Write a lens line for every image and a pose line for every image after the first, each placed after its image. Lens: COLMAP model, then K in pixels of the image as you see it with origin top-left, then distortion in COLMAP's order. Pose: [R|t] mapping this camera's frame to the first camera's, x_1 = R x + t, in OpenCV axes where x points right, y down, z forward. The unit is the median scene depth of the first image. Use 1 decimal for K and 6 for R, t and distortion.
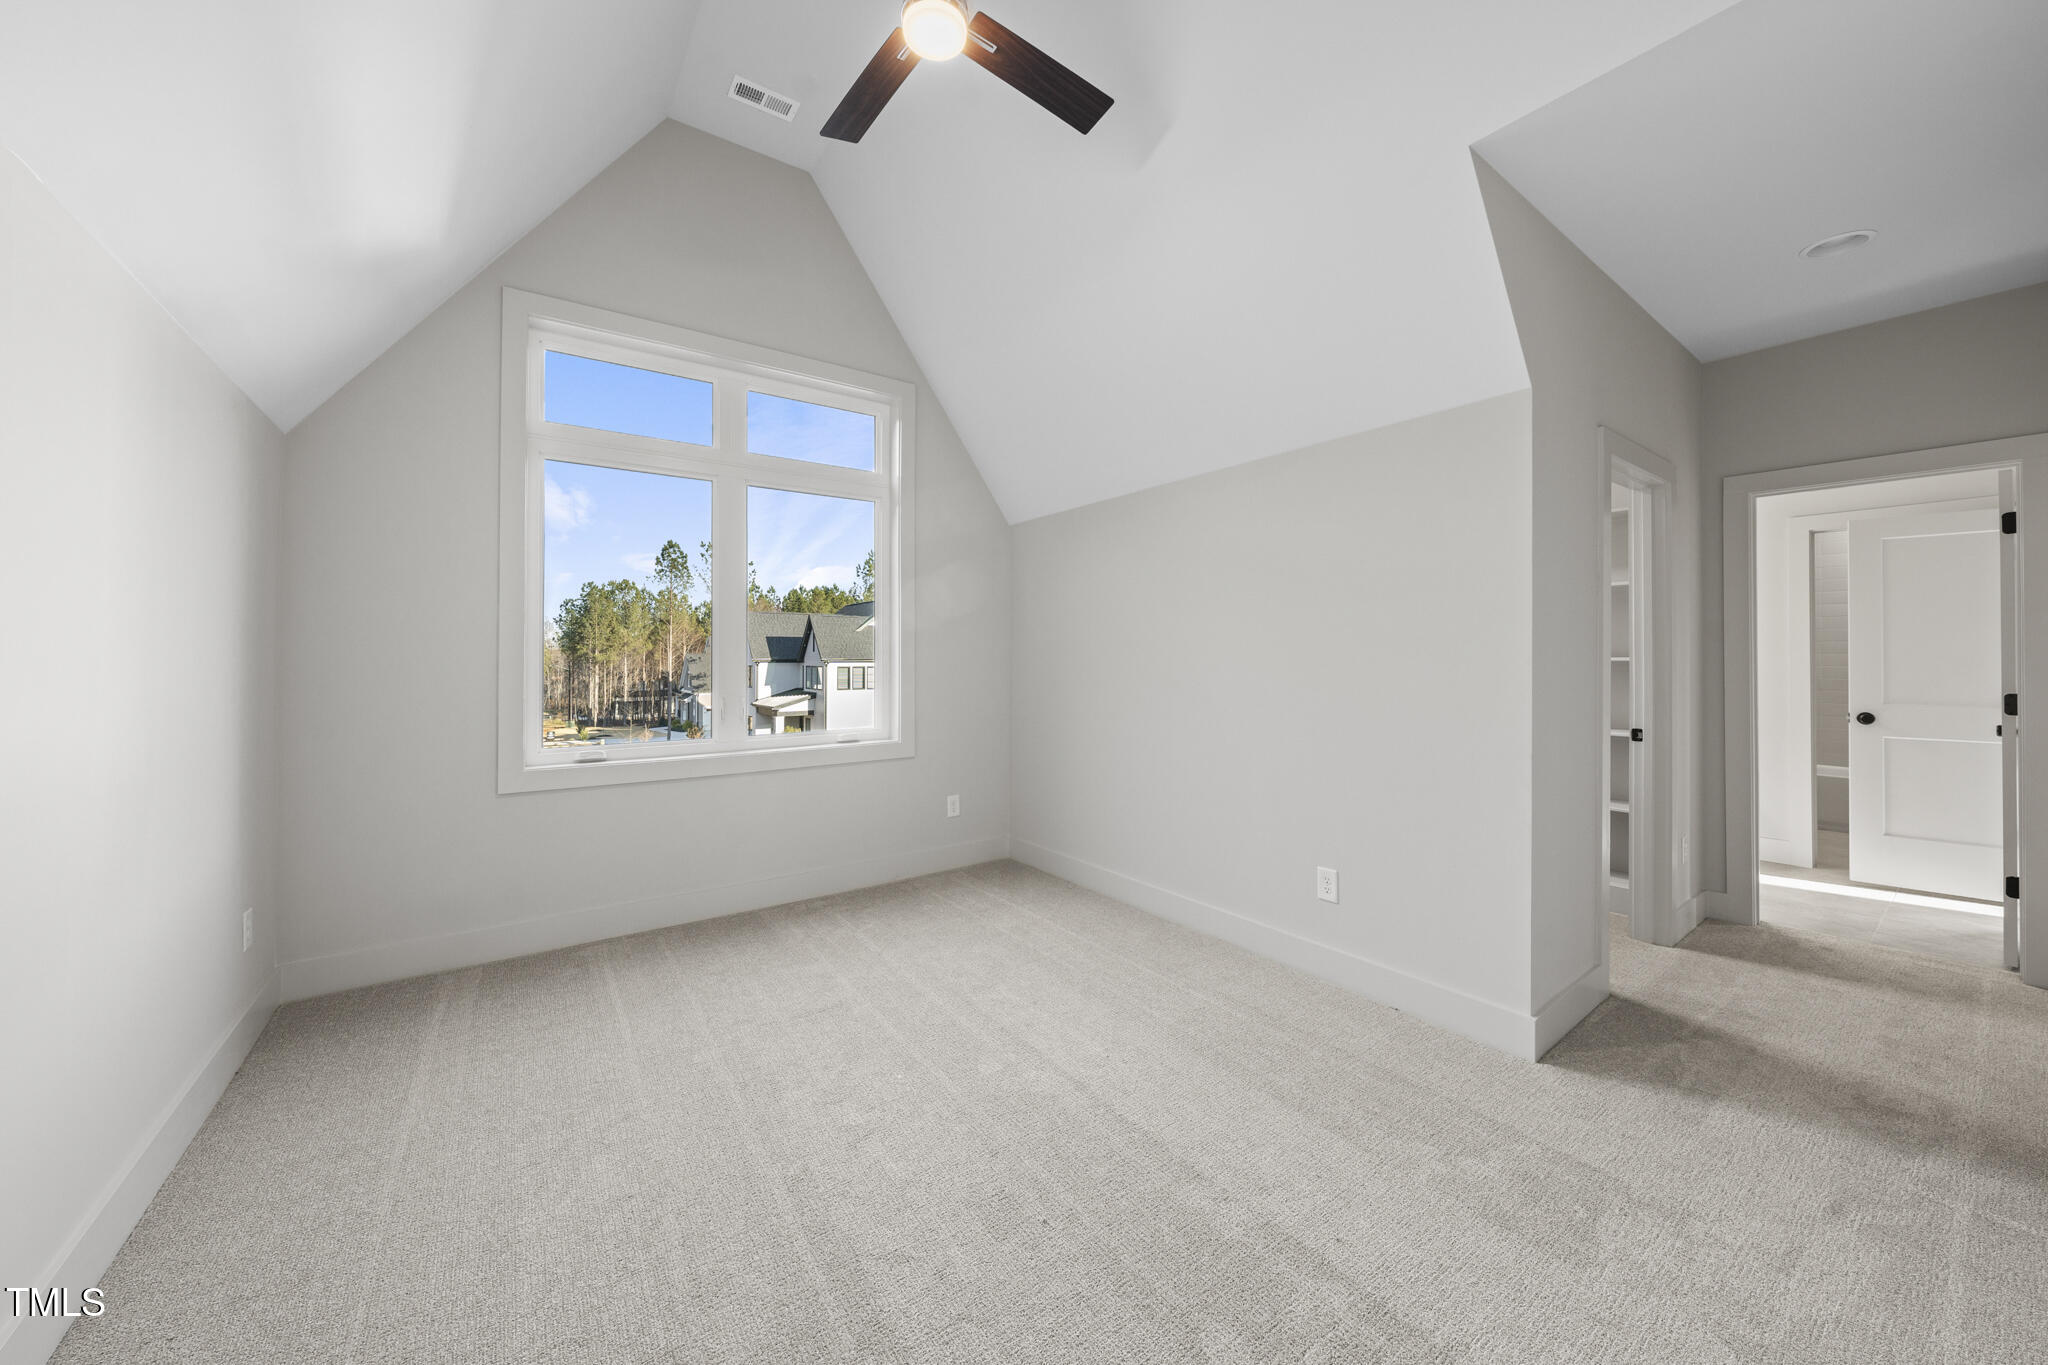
lens RADIAL K [[717.7, 0, 1019.8], [0, 717.7, 648.7], [0, 0, 1]] dist [0.000060, -0.000110]
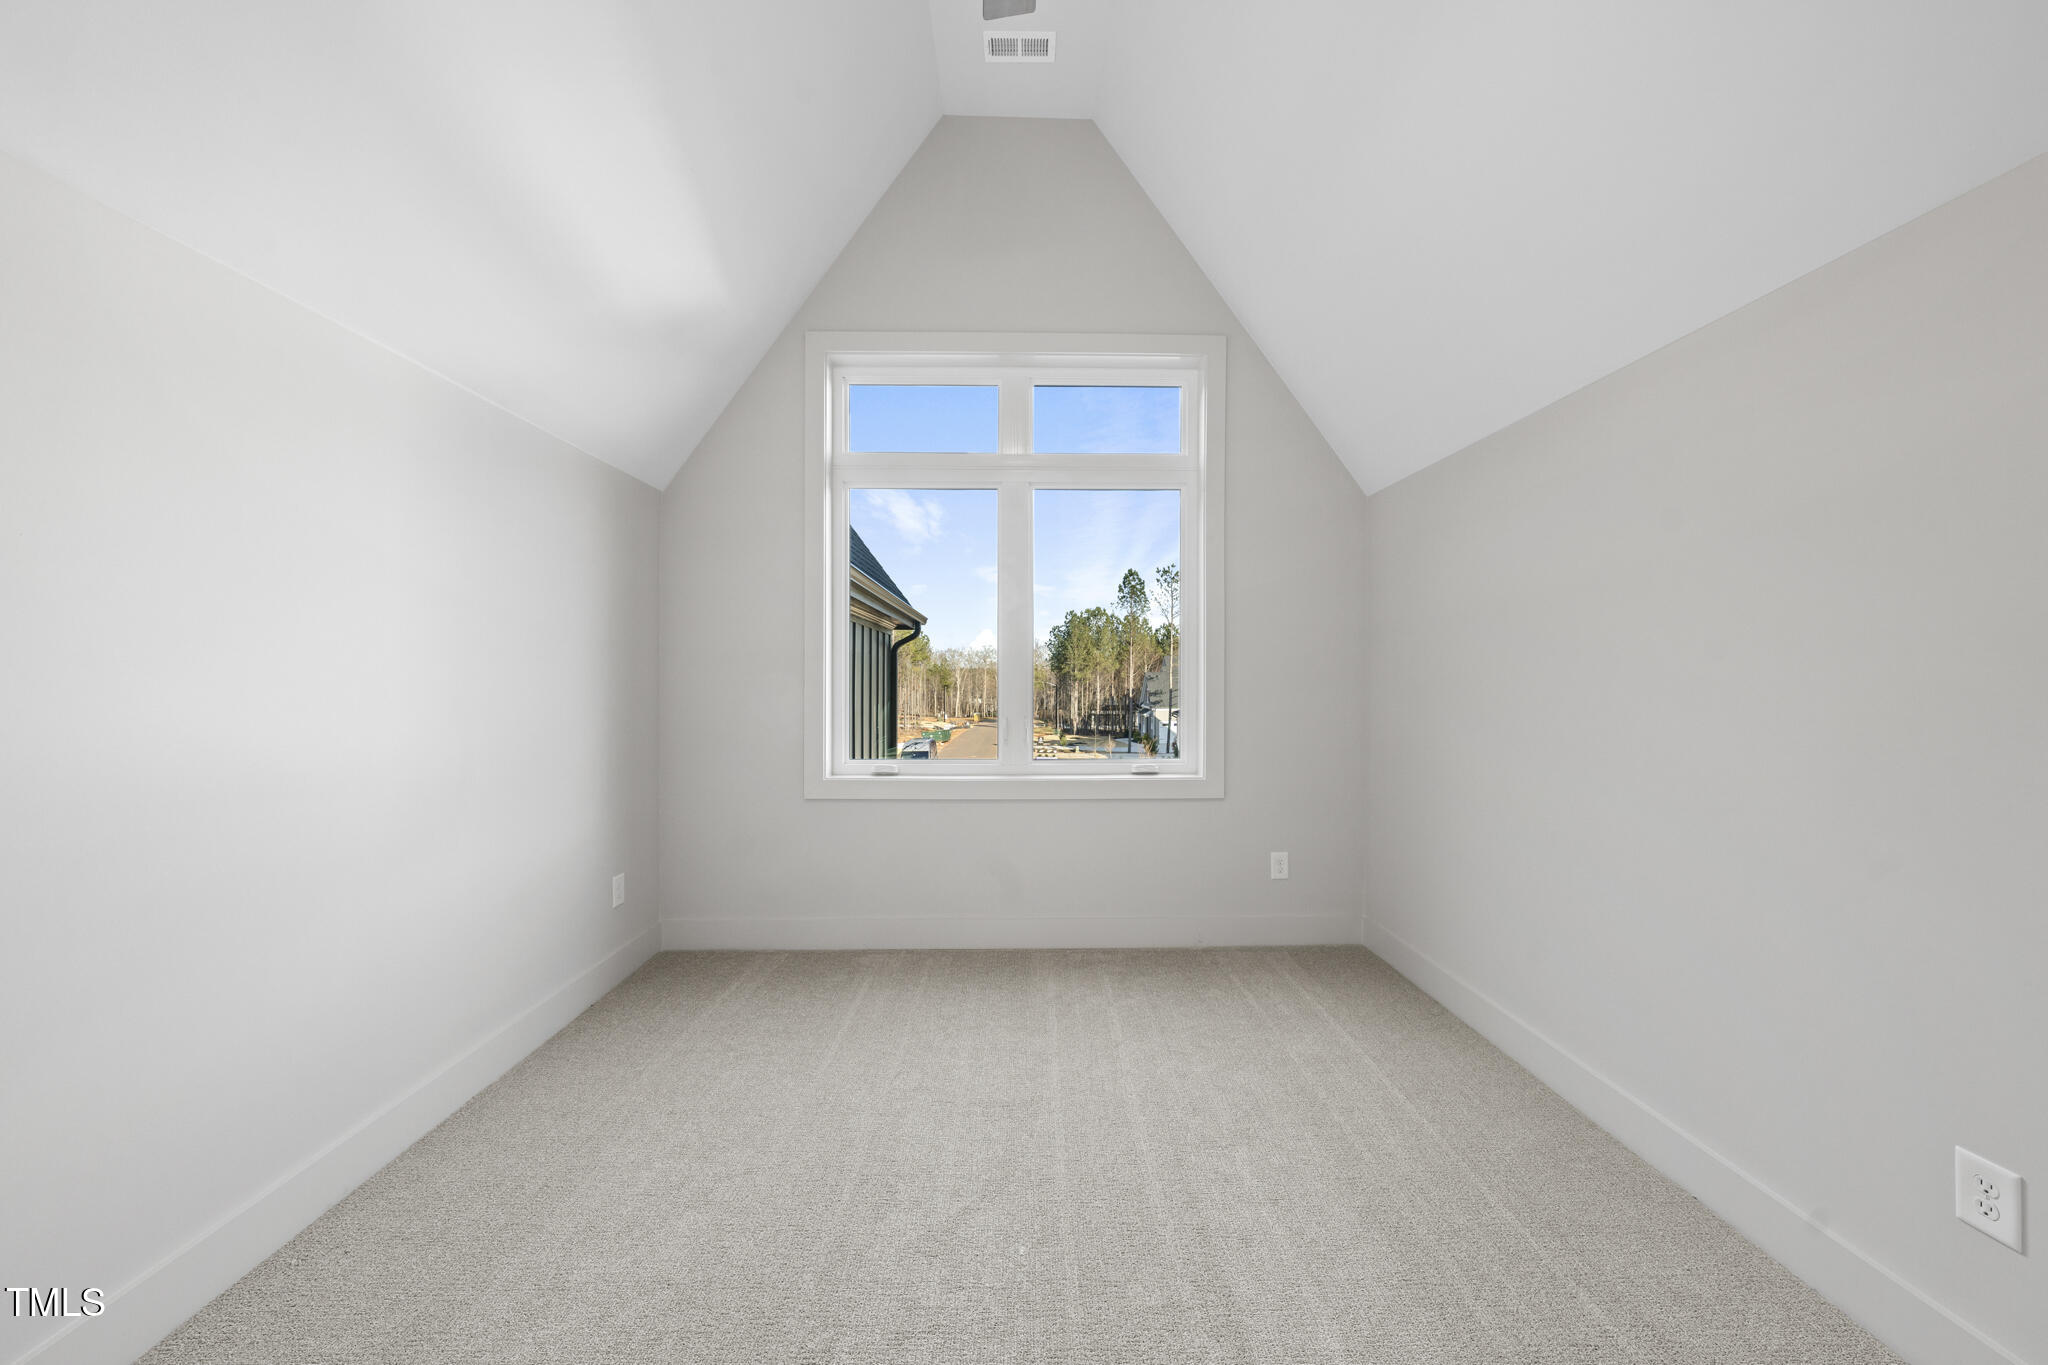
lens RADIAL K [[717.2, 0, 1029.8], [0, 717.2, 677.9], [0, 0, 1]] dist [-0.001556, -0.000137]
pose [[0.828696, 0.005724, -0.559669, 0.157073], [0.002524, 0.999899, 0.013964, 0.003492], [0.559693, -0.012985, 0.828598, 0.265731]]
